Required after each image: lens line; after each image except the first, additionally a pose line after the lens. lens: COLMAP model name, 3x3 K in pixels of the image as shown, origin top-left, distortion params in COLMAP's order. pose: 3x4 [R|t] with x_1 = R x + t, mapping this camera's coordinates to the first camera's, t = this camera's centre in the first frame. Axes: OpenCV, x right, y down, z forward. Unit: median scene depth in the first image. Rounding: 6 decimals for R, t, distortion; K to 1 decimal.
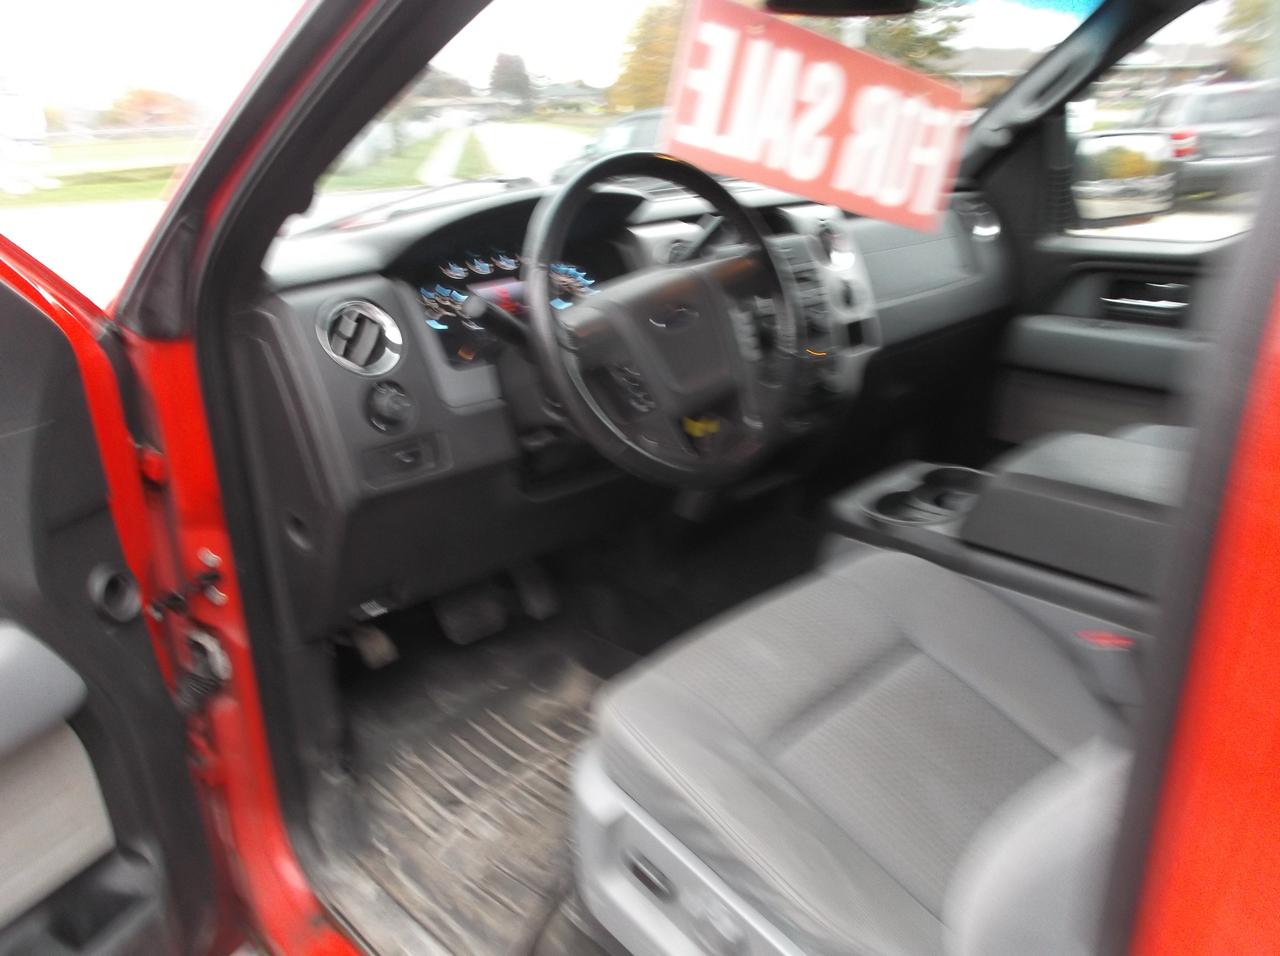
lens RADIAL K [[1024.1, 0, 643.0], [0, 1024.1, 457.4], [0, 0, 1]] dist [-0.008982, -0.008989]
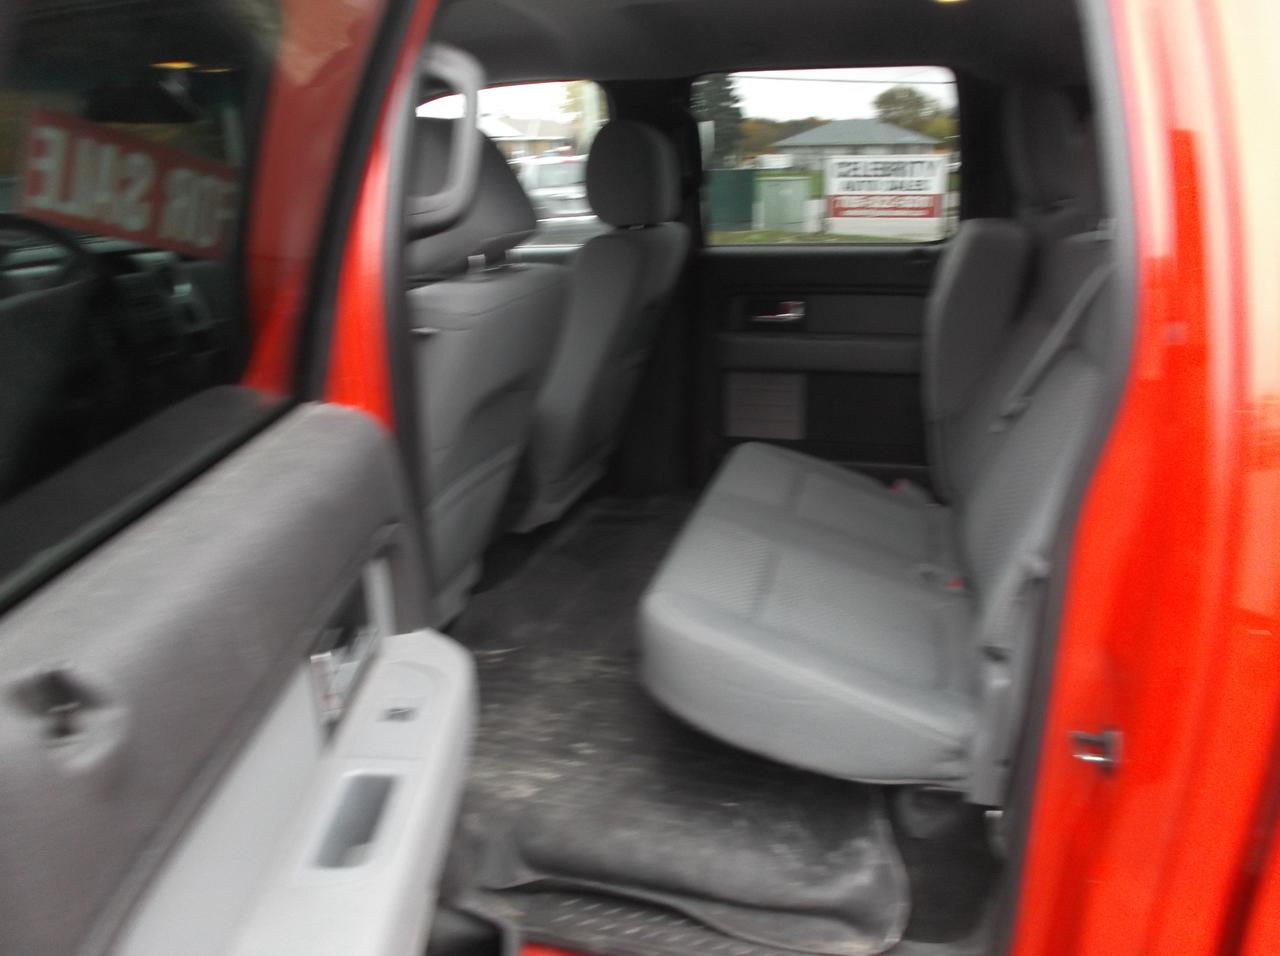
lens RADIAL K [[1024.1, 0, 643.0], [0, 1024.1, 457.4], [0, 0, 1]] dist [-0.008982, -0.008989]
pose [[0.852042, -0.122068, 0.509042, -0.005162], [0.151157, 0.988380, -0.015995, 0.167410], [-0.501174, 0.090574, 0.860593, -0.544123]]
